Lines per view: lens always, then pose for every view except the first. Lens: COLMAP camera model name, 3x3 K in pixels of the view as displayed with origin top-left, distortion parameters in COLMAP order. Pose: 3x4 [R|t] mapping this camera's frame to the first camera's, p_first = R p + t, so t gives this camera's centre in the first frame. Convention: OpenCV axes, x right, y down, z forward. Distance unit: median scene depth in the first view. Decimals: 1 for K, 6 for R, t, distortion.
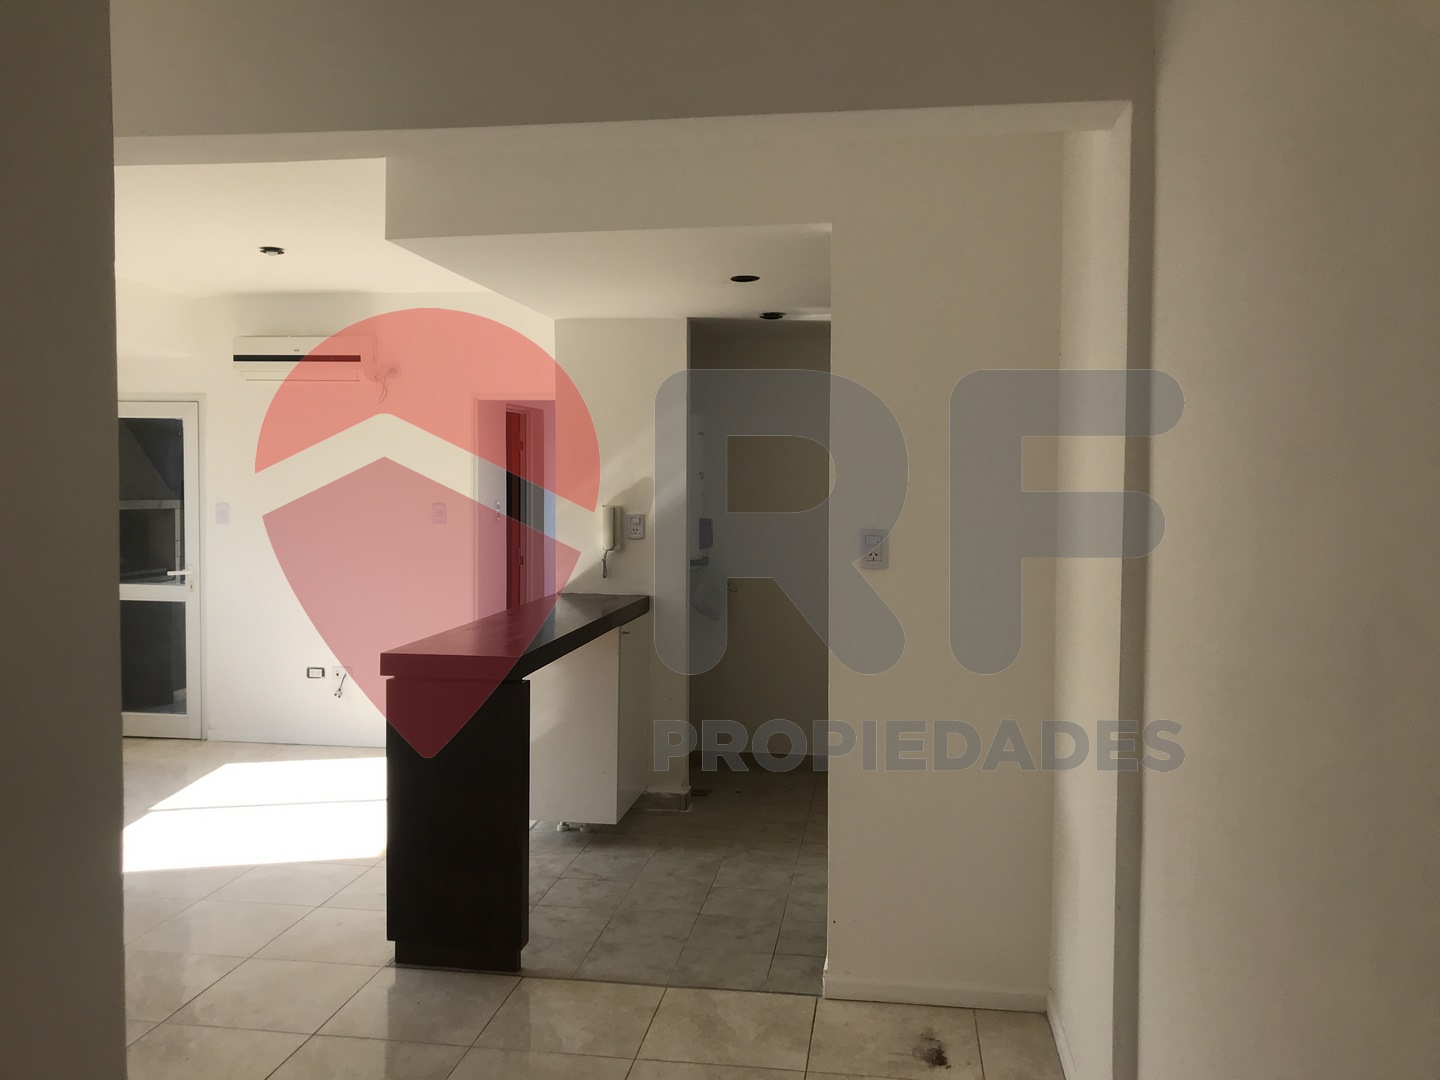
lens RADIAL K [[1184.7, 0, 719.4], [0, 1184.7, 530.6], [0, 0, 1]] dist [0.014175, 0.001593]
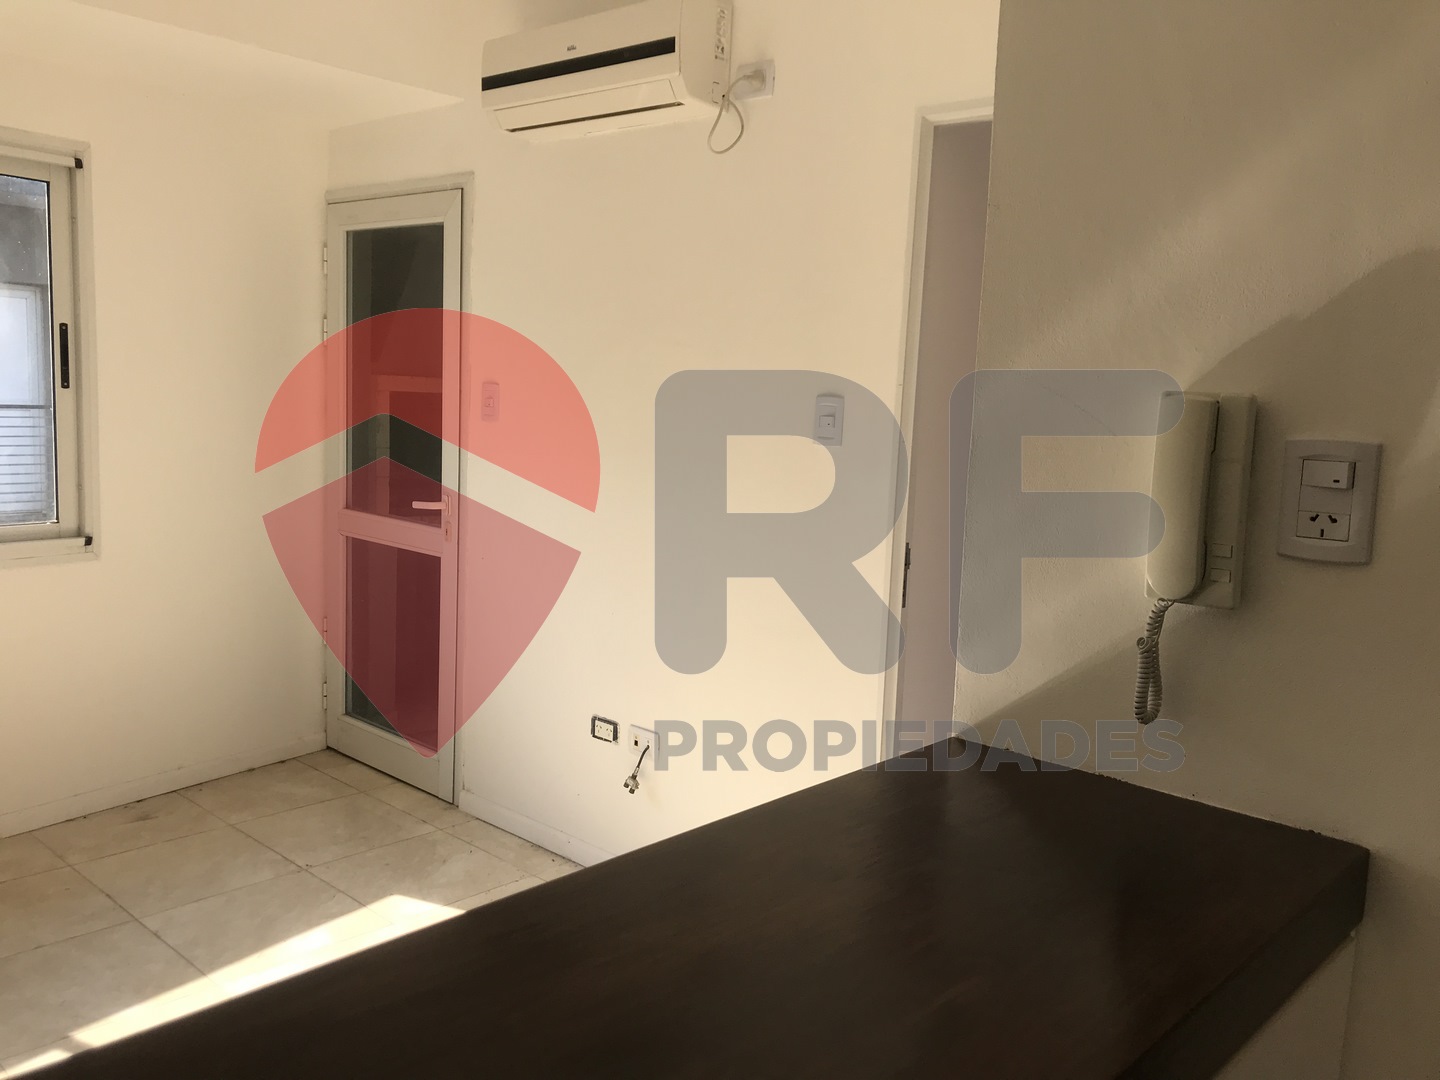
lens RADIAL K [[1184.7, 0, 719.4], [0, 1184.7, 530.6], [0, 0, 1]] dist [0.014175, 0.001593]
pose [[0.828265, 0.097254, -0.551832, -0.035914], [-0.061225, 0.994634, 0.083396, -0.007639], [0.556981, -0.035288, 0.829775, 0.633989]]
